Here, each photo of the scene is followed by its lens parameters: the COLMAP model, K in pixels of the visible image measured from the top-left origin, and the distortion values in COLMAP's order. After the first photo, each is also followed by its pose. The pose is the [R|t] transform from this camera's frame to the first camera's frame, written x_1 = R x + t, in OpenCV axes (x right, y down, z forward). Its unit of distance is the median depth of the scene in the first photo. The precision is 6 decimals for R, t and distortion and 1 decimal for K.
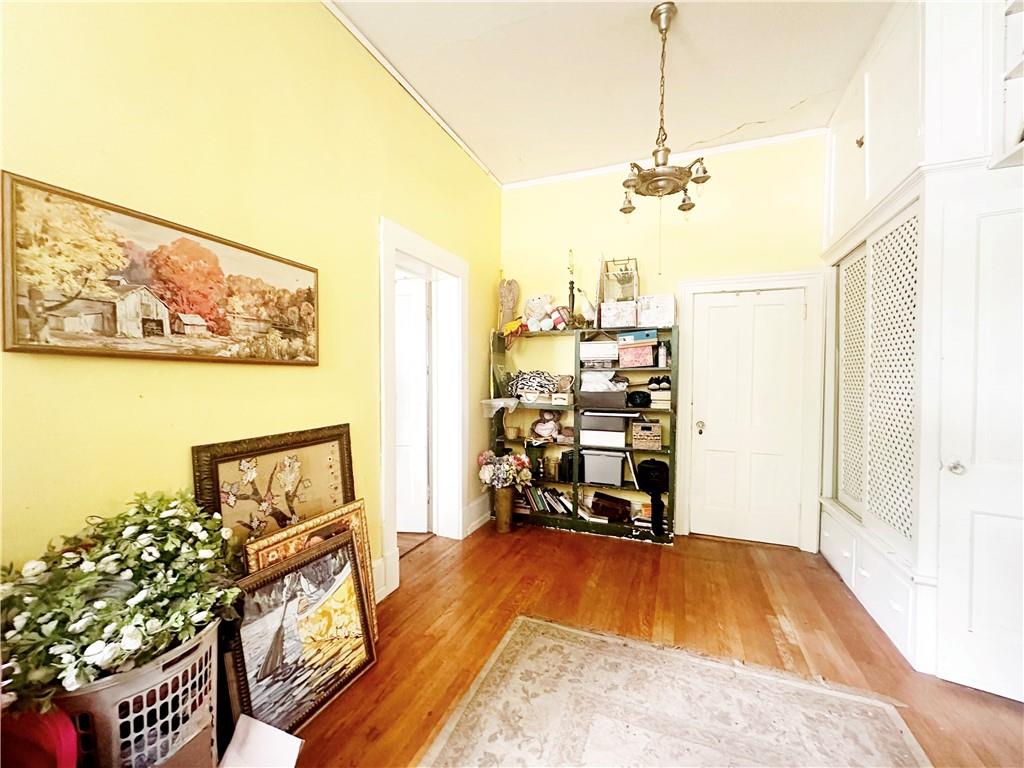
lens RADIAL K [[410.8, 0, 512.0], [0, 410.8, 384.0], [0, 0, 1]] dist [0.001878, -0.000266]
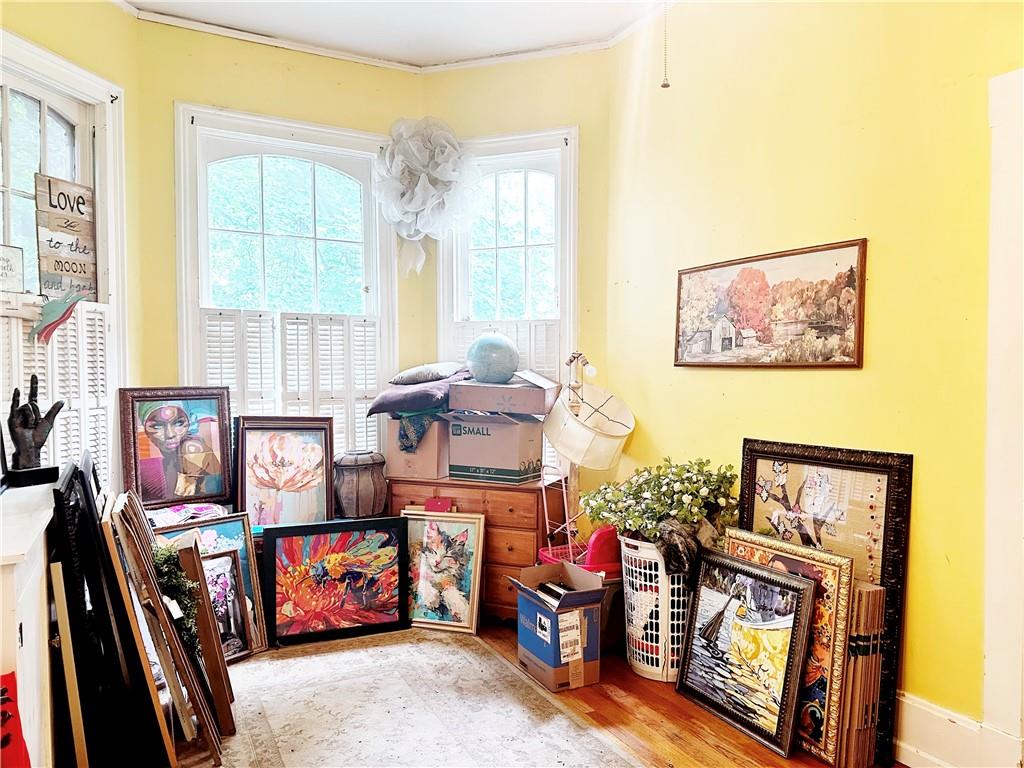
lens RADIAL K [[718.6, 0, 515.7], [0, 718.6, 381.2], [0, 0, 1]] dist [0.119300, -0.141971]
pose [[-0.645826, 0.009381, -0.763427, 1.152960], [-0.012833, 0.999650, 0.023140, -0.050330], [0.763377, 0.024741, -0.645479, 1.663675]]
